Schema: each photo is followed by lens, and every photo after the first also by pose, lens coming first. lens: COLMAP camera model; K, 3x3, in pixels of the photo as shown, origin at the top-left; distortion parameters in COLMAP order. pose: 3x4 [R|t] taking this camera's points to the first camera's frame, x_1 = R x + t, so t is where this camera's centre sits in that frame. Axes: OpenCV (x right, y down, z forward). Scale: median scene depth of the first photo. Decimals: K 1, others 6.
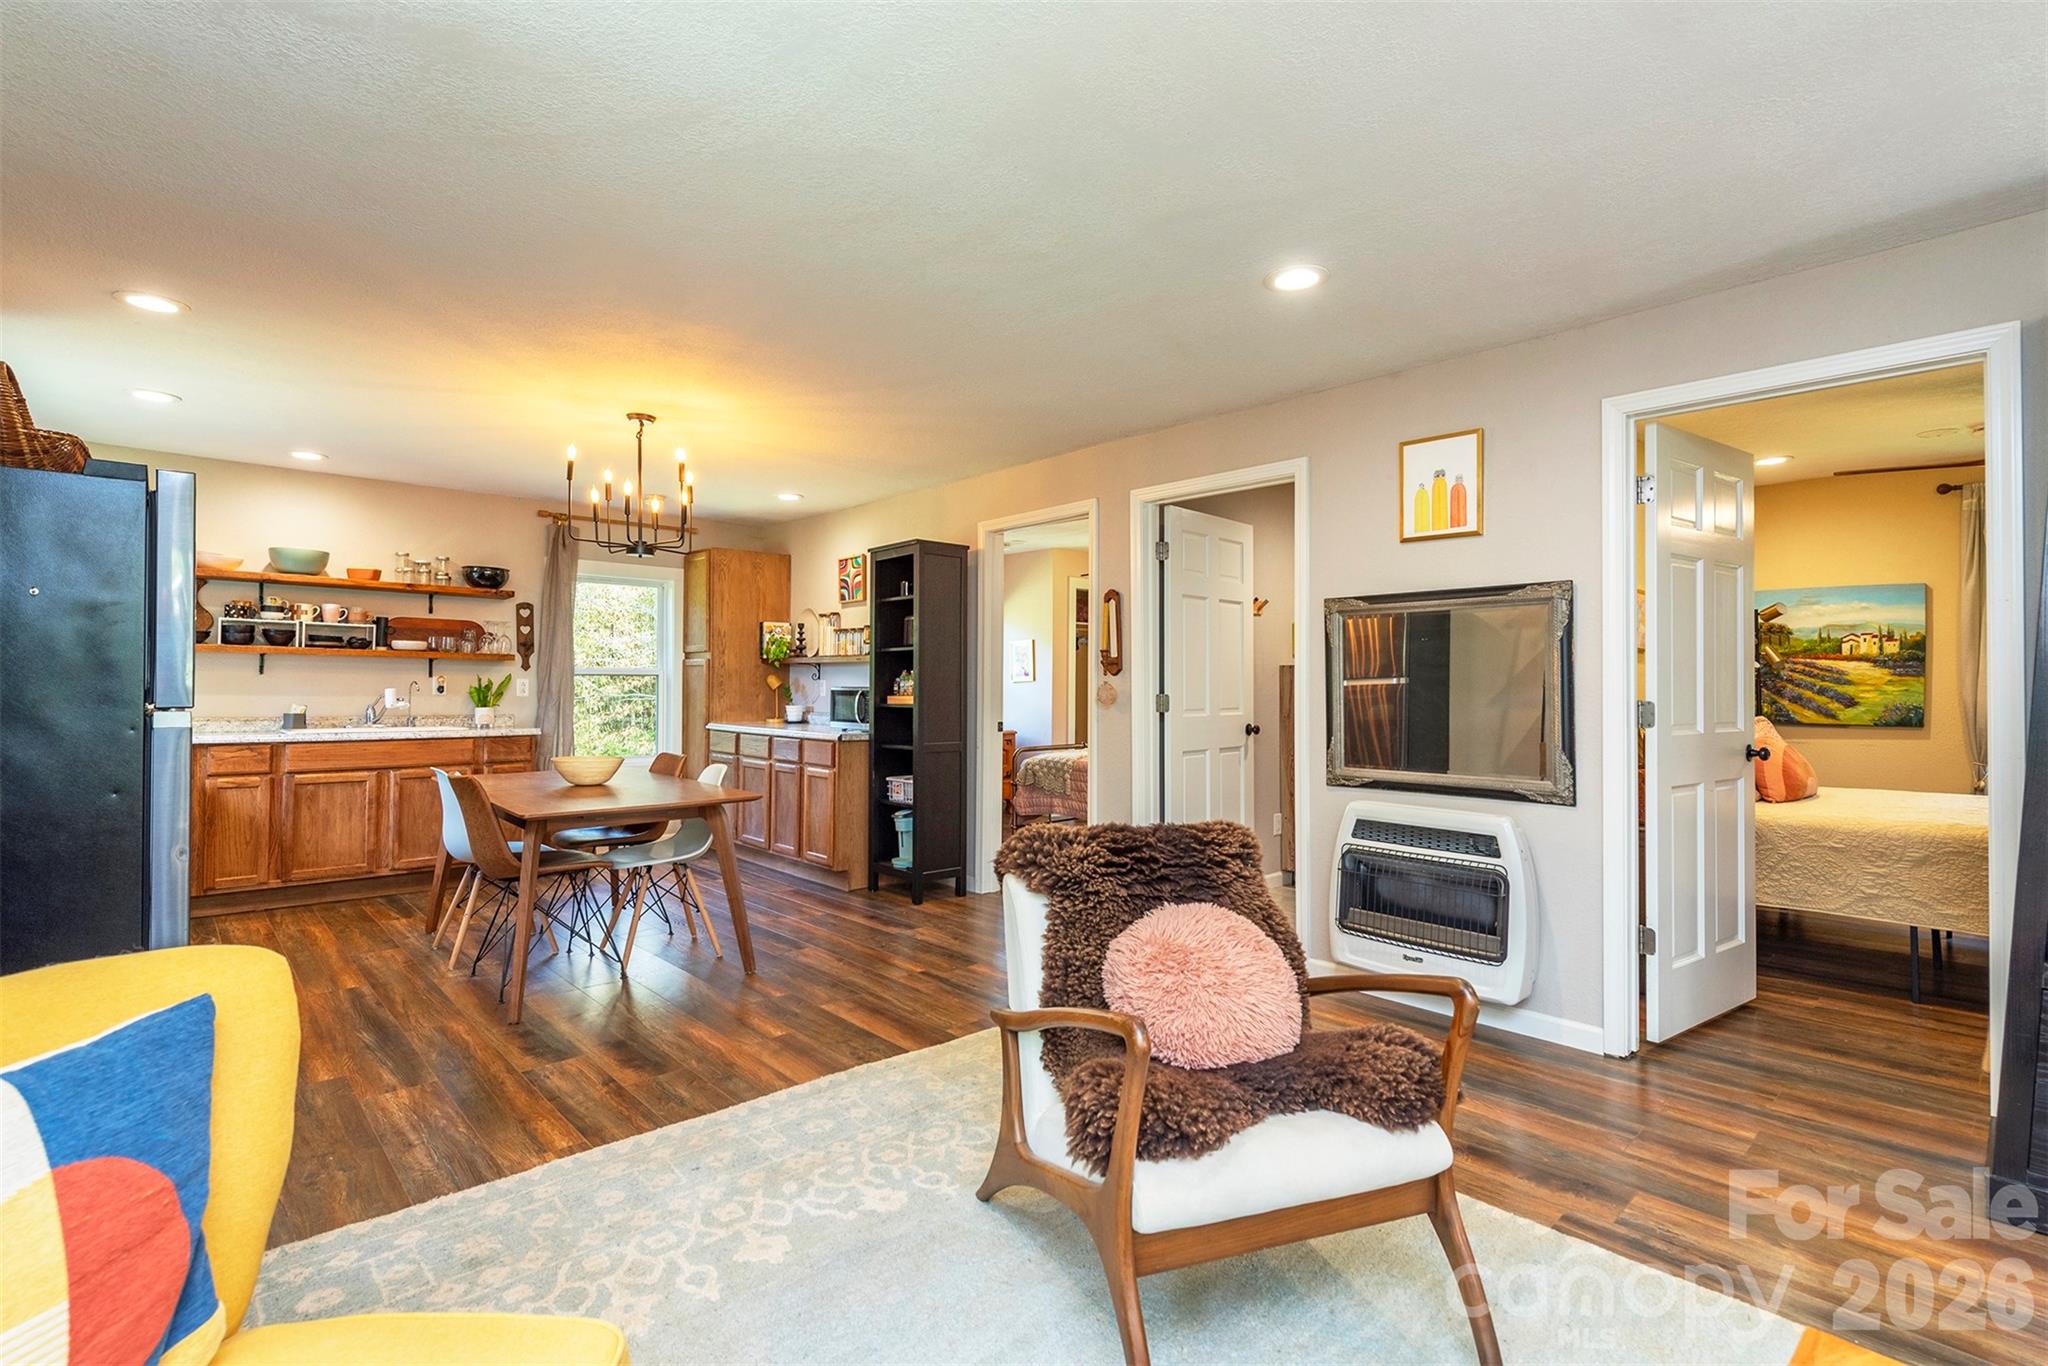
lens RADIAL K [[965.7, 0, 1027.0], [0, 965.7, 676.8], [0, 0, 1]] dist [0.015605, -0.007366]
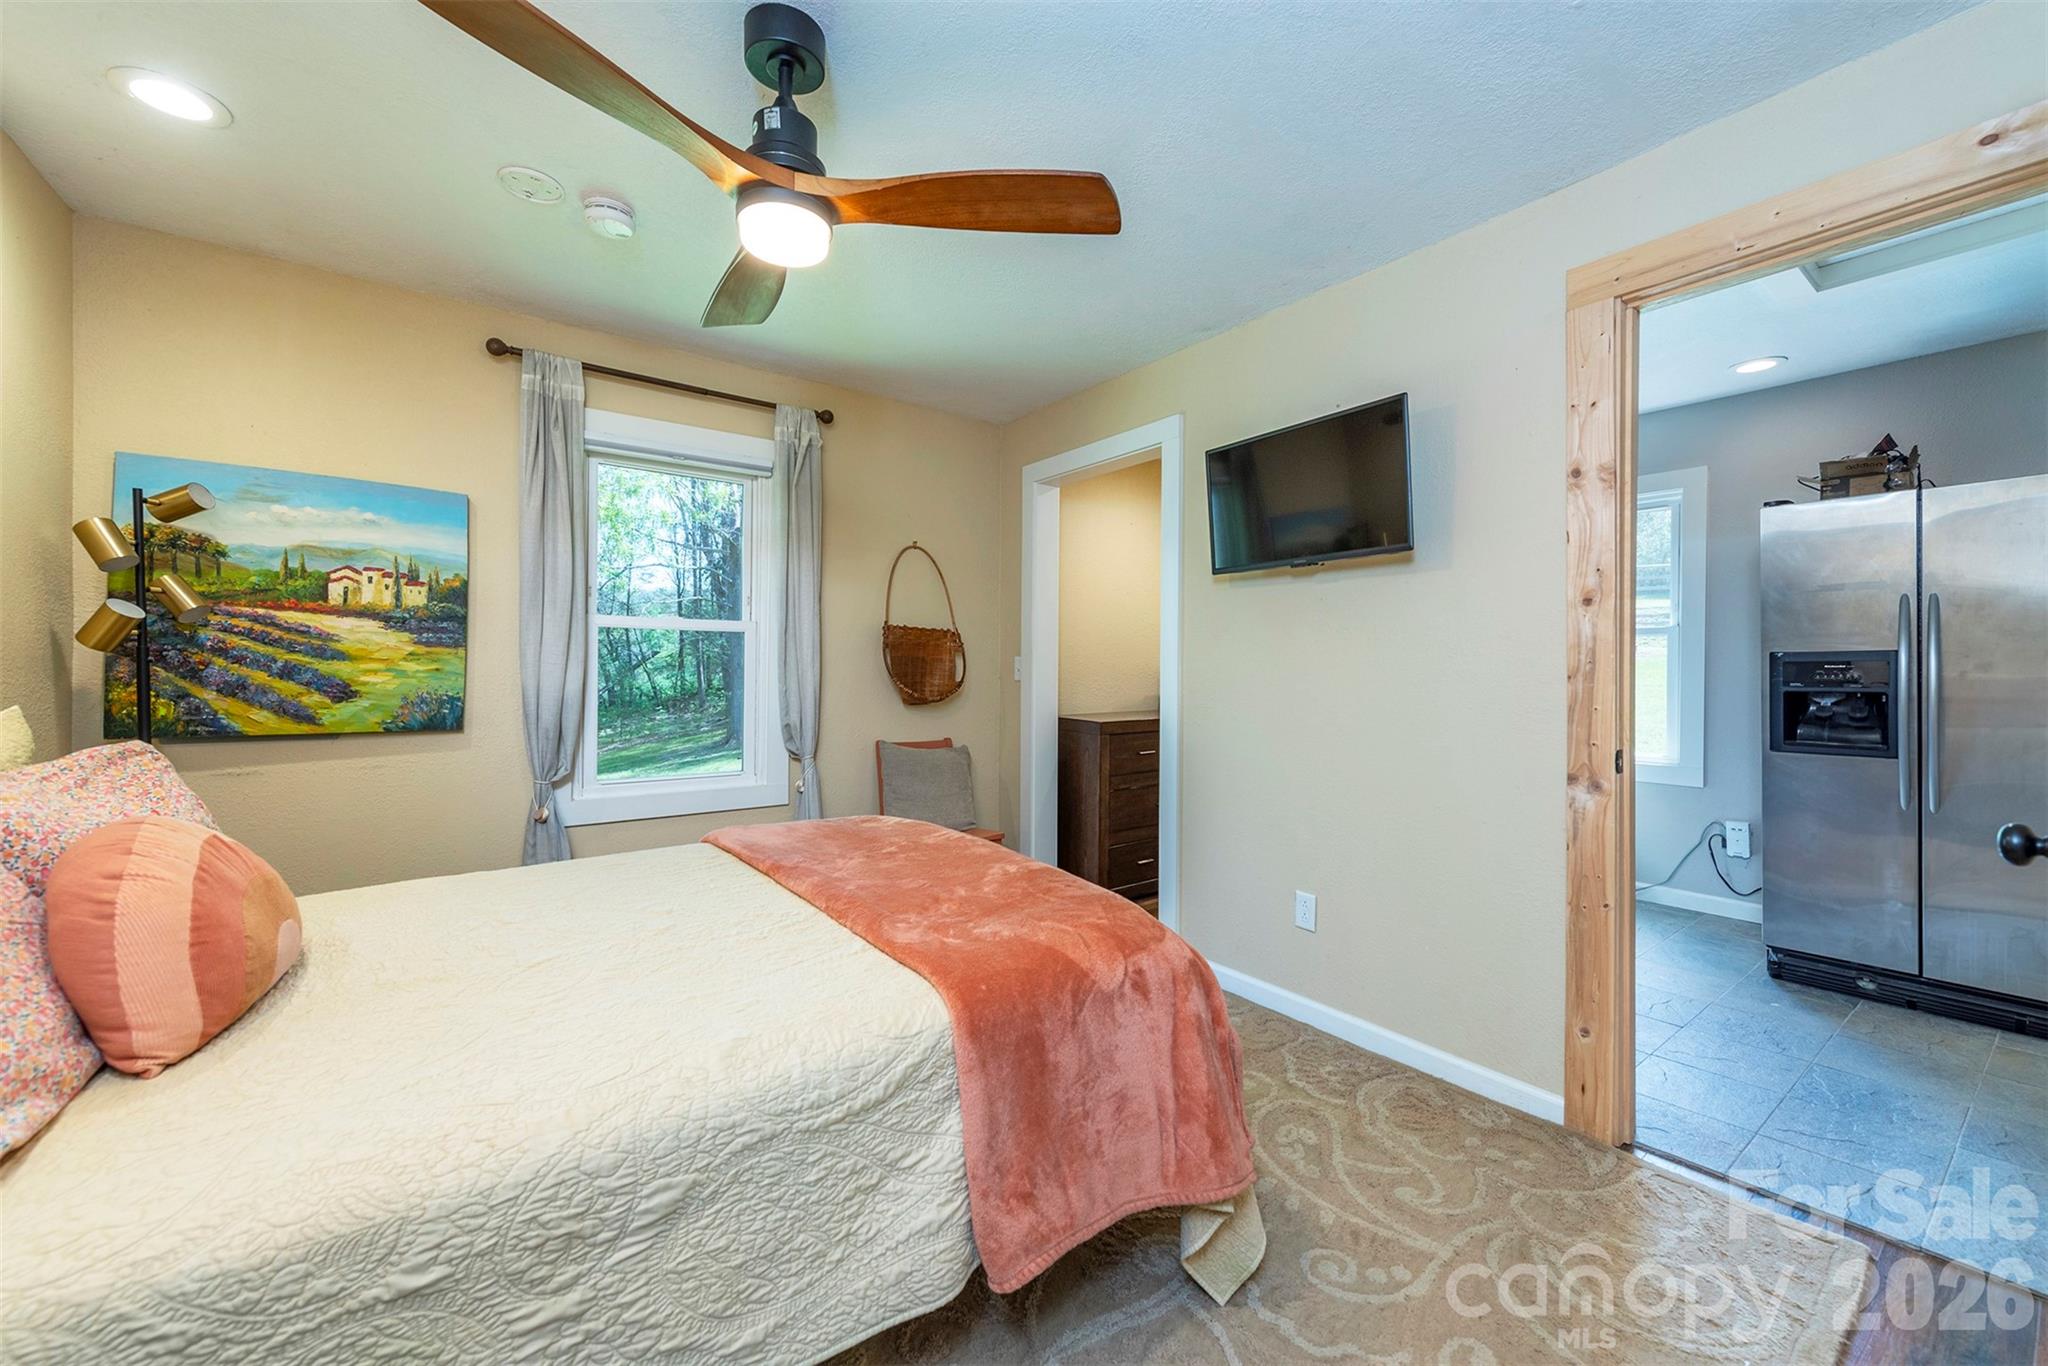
lens RADIAL K [[792.6, 0, 1019.9], [0, 792.6, 667.7], [0, 0, 1]] dist [-0.000059, -0.000050]
pose [[0.112162, -0.000531, 0.993690, 0.443522], [-0.013715, 0.999904, 0.002083, 0.006427], [-0.993595, -0.013862, 0.112144, 0.567991]]
